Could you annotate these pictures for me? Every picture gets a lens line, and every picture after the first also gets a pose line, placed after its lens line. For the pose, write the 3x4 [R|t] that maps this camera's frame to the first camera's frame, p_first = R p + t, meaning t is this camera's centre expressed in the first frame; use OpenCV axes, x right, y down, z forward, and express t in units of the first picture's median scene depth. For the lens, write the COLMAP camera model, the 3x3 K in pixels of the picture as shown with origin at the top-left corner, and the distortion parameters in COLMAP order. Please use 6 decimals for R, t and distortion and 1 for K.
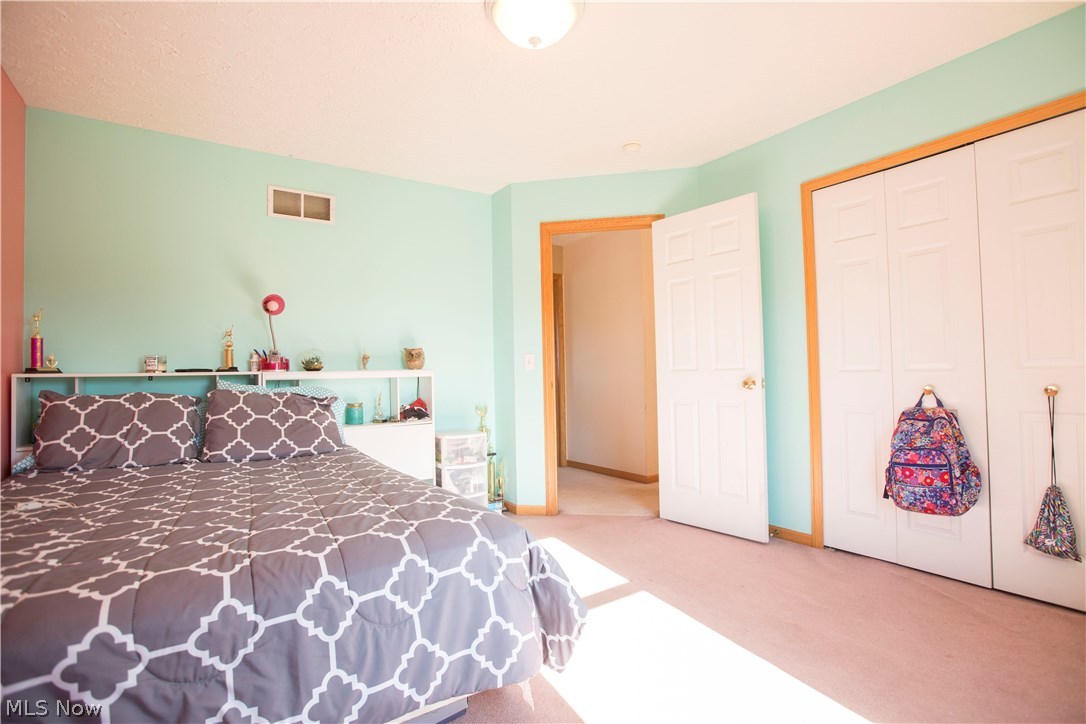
lens RADIAL K [[522.3, 0, 547.4], [0, 522.3, 361.2], [0, 0, 1]] dist [-0.044136, 0.015311]
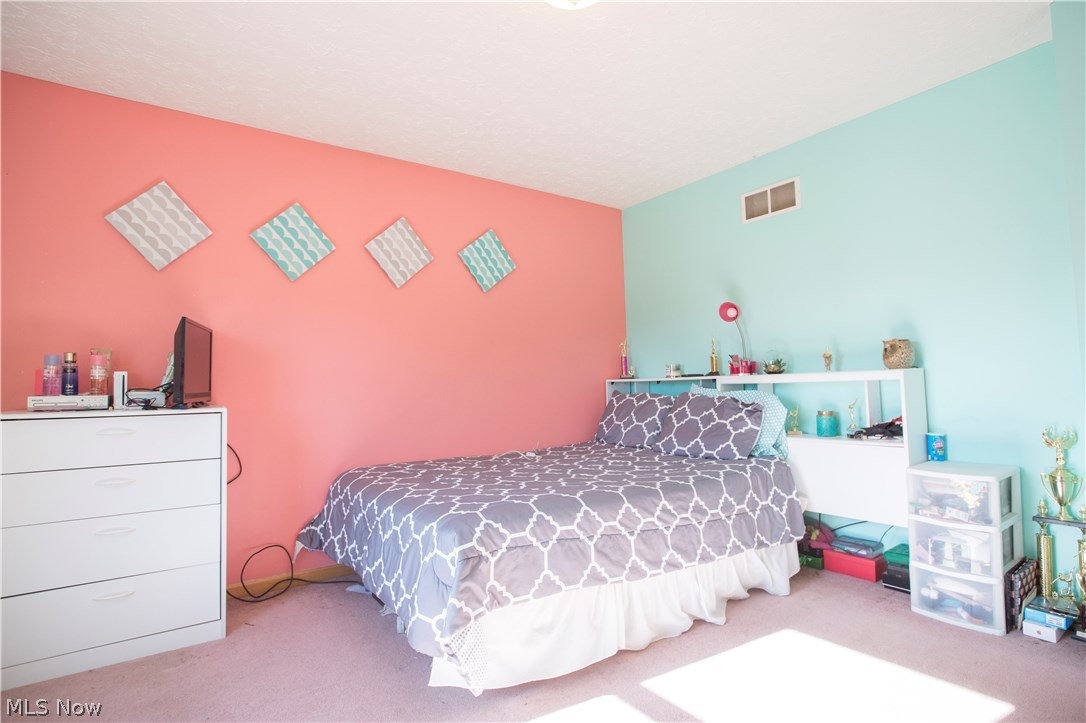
lens RADIAL K [[522.3, 0, 547.4], [0, 522.3, 360.7], [0, 0, 1]] dist [-0.044136, 0.015311]
pose [[0.041873, -0.030070, -0.998670, 0.509836], [0.049498, 0.998382, -0.027986, 0.001069], [0.997896, -0.048261, 0.043293, 0.591597]]
